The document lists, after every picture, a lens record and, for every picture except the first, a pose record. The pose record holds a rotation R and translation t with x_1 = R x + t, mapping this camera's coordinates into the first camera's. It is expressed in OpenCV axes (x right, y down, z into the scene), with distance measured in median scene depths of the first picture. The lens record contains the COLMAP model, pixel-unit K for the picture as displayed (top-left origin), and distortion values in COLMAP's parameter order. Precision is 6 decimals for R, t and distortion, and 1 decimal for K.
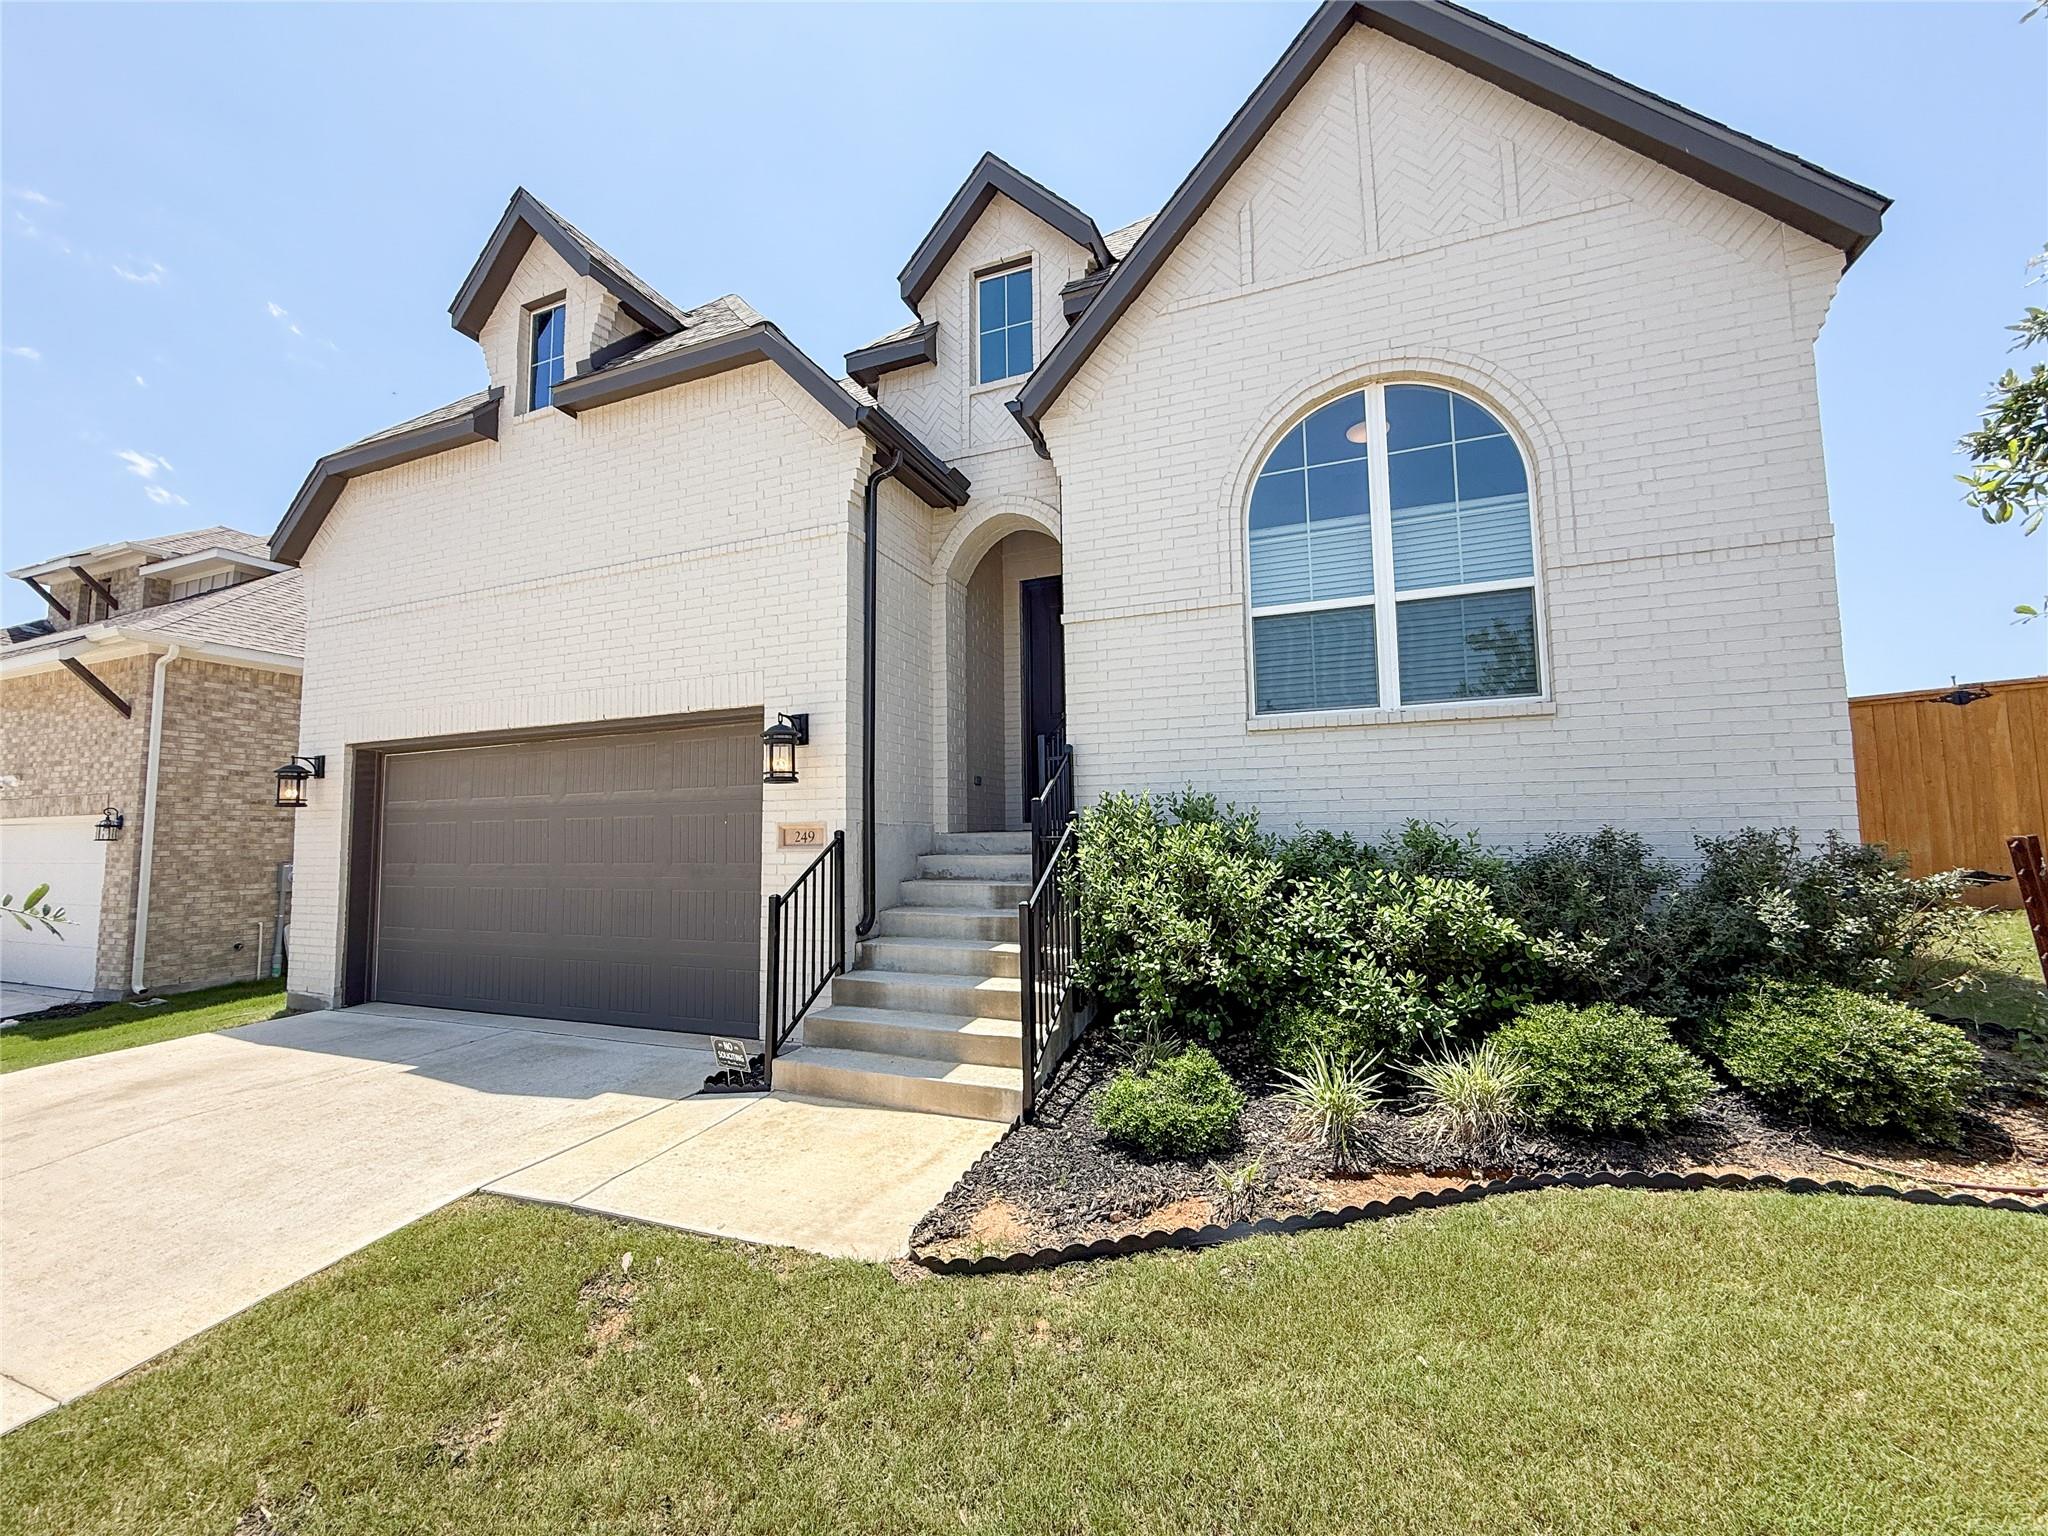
lens RADIAL K [[819.2, 0, 1022.8], [0, 819.2, 764.7], [0, 0, 1]] dist [0.002289, -0.000818]
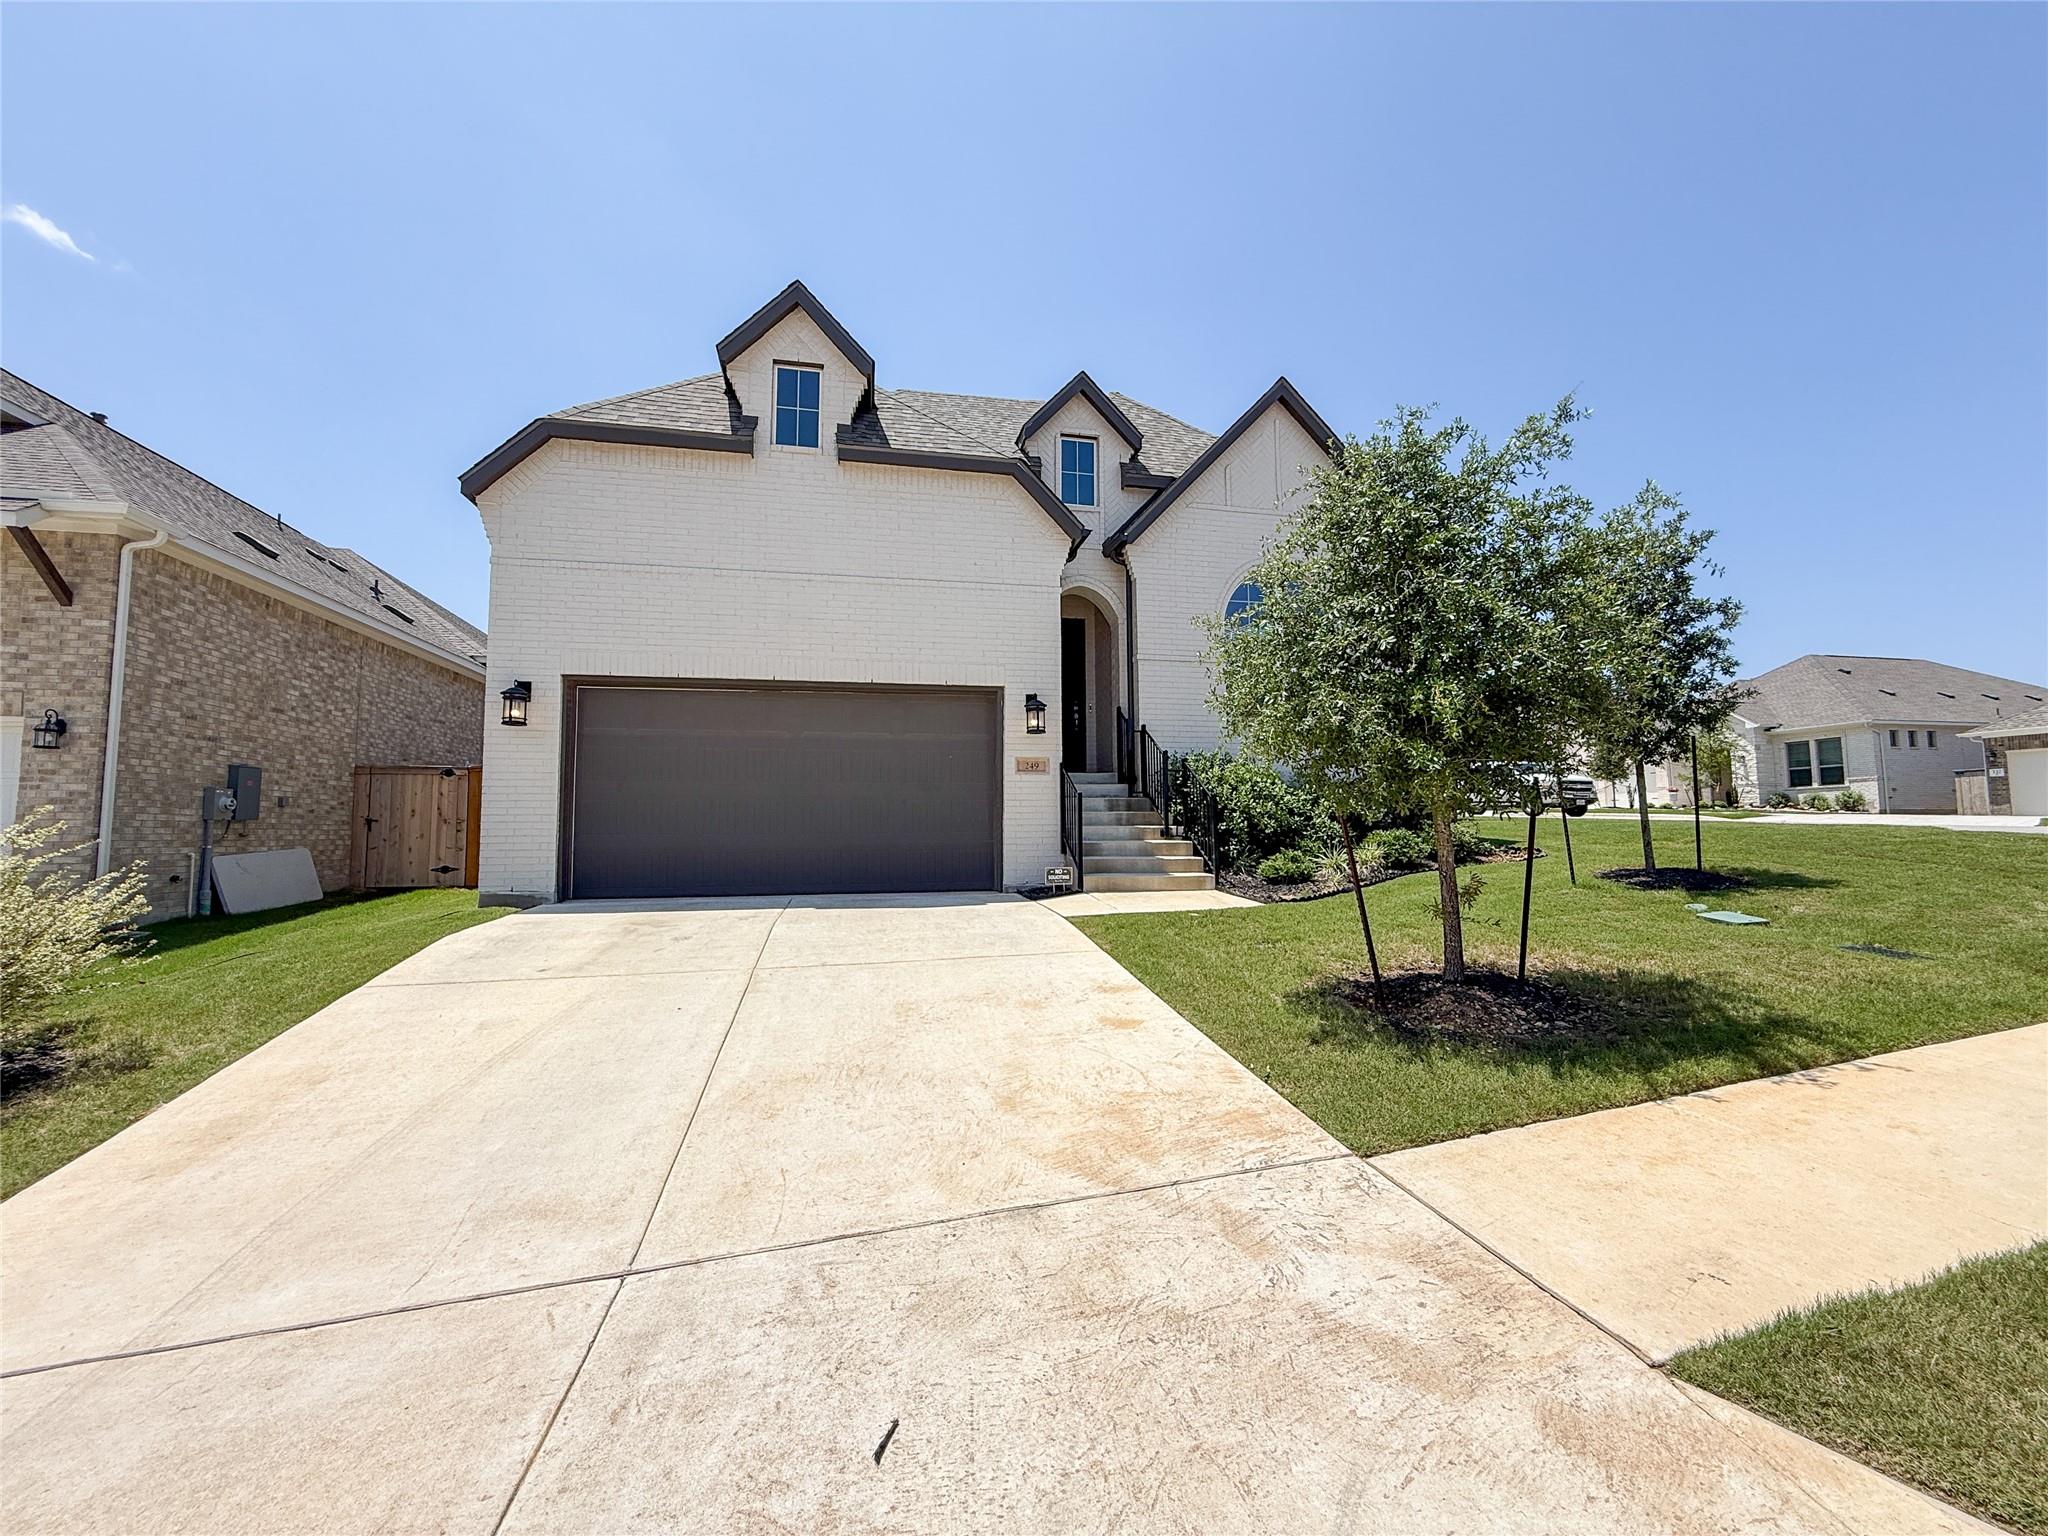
lens RADIAL K [[819.2, 0, 1023.2], [0, 819.2, 765.8], [0, 0, 1]] dist [0.002289, -0.000818]
pose [[0.830035, 0.052166, 0.555267, -0.711443], [-0.054239, 0.998447, -0.012723, 0.063644], [-0.555068, -0.019556, 0.831575, -0.240668]]
